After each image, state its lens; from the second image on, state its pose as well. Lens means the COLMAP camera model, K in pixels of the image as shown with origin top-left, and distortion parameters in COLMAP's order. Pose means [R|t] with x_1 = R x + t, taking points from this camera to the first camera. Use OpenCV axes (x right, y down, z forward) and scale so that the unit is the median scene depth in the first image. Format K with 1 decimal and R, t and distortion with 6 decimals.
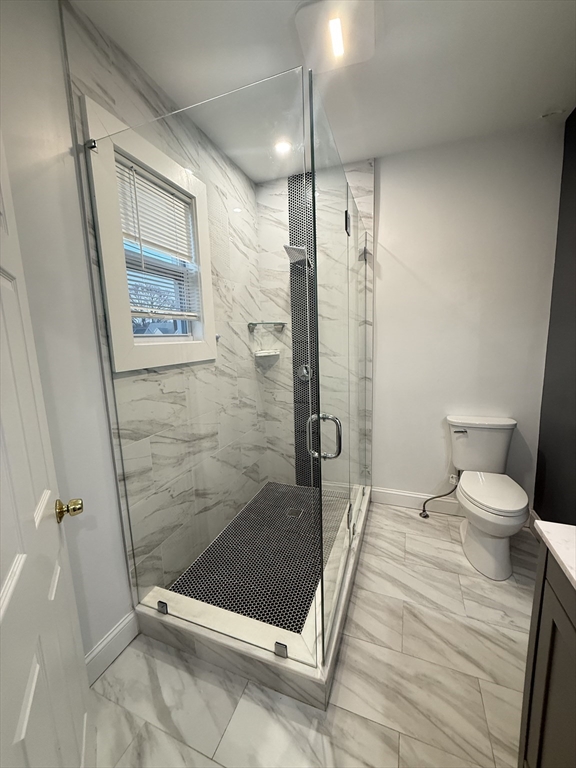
lens RADIAL K [[306.5, 0, 288.3], [0, 306.5, 382.7], [0, 0, 1]] dist [0.000062, -0.000054]
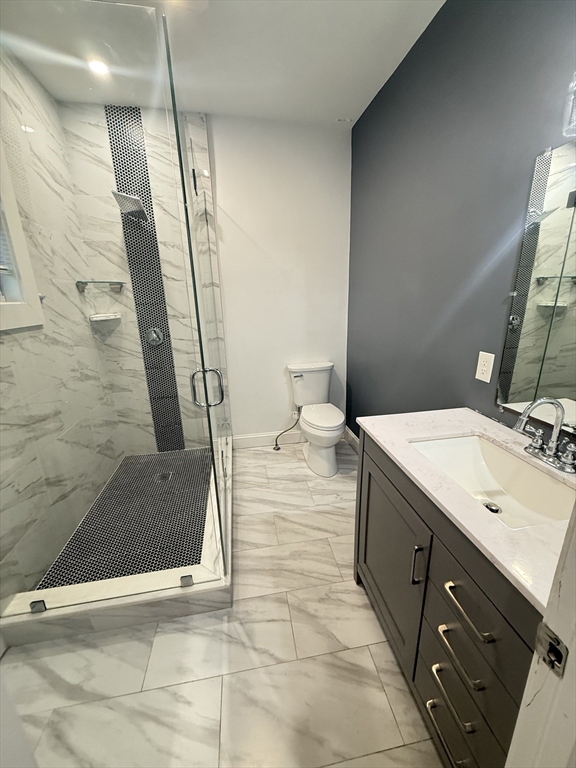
lens RADIAL K [[306.5, 0, 288.7], [0, 306.5, 384.3], [0, 0, 1]] dist [0.000062, -0.000054]
pose [[0.858993, -0.133169, 0.494366, -0.104753], [0.074690, 0.987845, 0.136320, 0.019937], [-0.506511, -0.080173, 0.858498, -0.064122]]
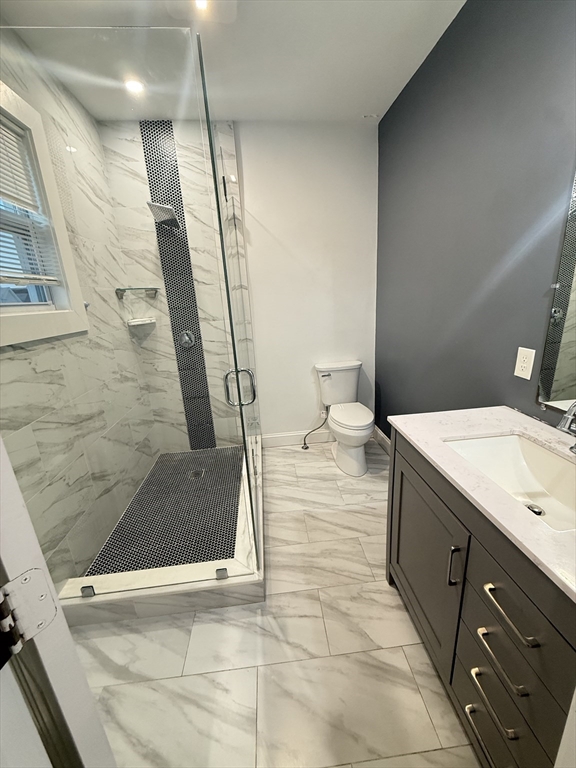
lens RADIAL K [[306.5, 0, 288.4], [0, 306.5, 384.3], [0, 0, 1]] dist [0.000062, -0.000054]
pose [[0.896274, -0.142495, 0.419985, -0.118669], [0.095860, 0.986836, 0.130249, 0.018444], [-0.433016, -0.076479, 0.898136, -0.068453]]
